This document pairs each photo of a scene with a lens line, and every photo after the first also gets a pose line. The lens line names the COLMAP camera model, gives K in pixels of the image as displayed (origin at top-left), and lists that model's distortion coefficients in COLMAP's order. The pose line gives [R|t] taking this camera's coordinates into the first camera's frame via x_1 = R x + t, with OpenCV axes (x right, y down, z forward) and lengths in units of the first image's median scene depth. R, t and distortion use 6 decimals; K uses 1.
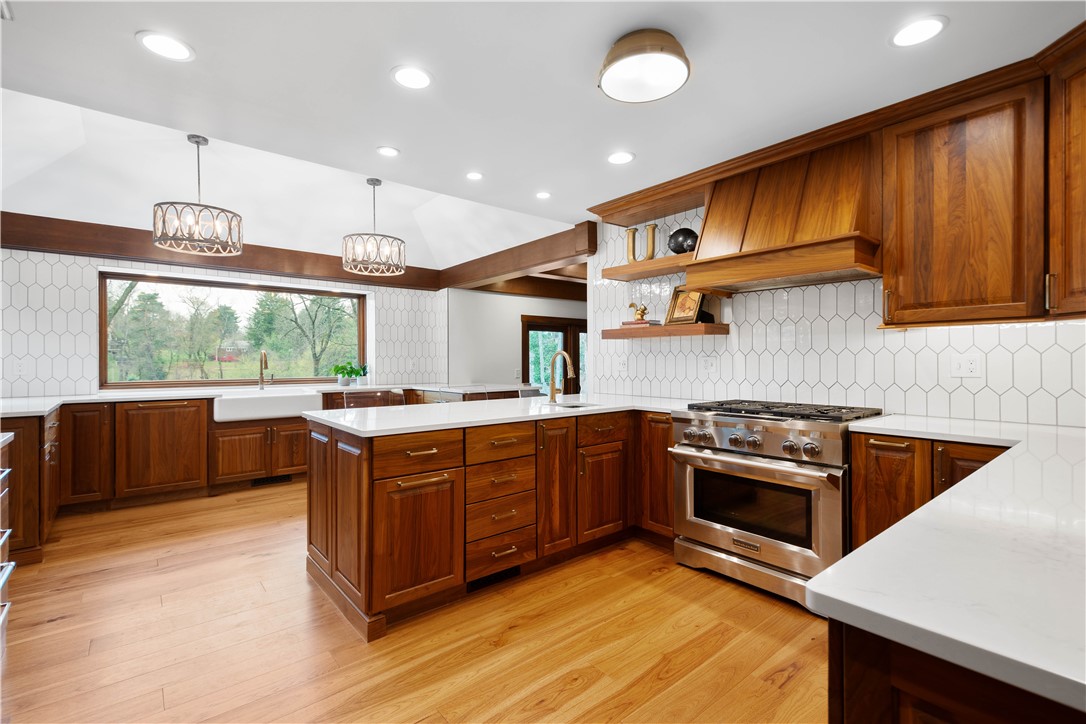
lens RADIAL K [[492.2, 0, 547.3], [0, 492.2, 358.9], [0, 0, 1]] dist [0.003518, -0.000440]
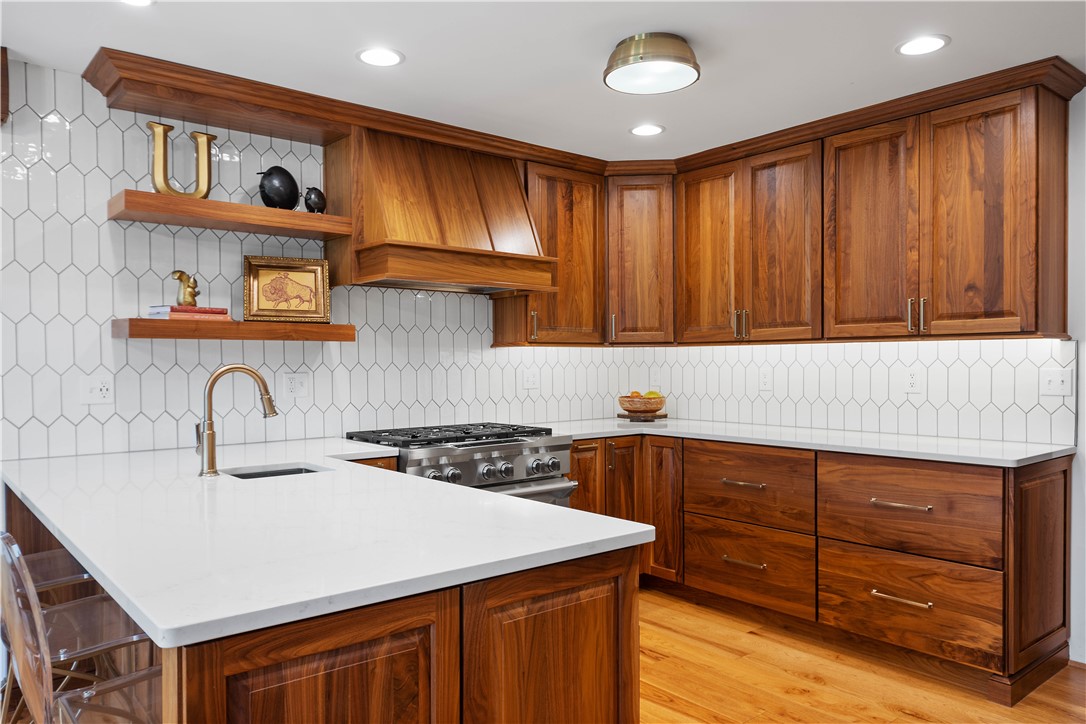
lens RADIAL K [[771.9, 0, 543.7], [0, 771.9, 371.7], [0, 0, 1]] dist [0.005624, 0.001558]
pose [[0.001782, -0.008485, 0.999962, -0.790124], [0.003039, 0.999959, 0.008480, -0.015361], [-0.999994, 0.003024, 0.001808, 0.748352]]
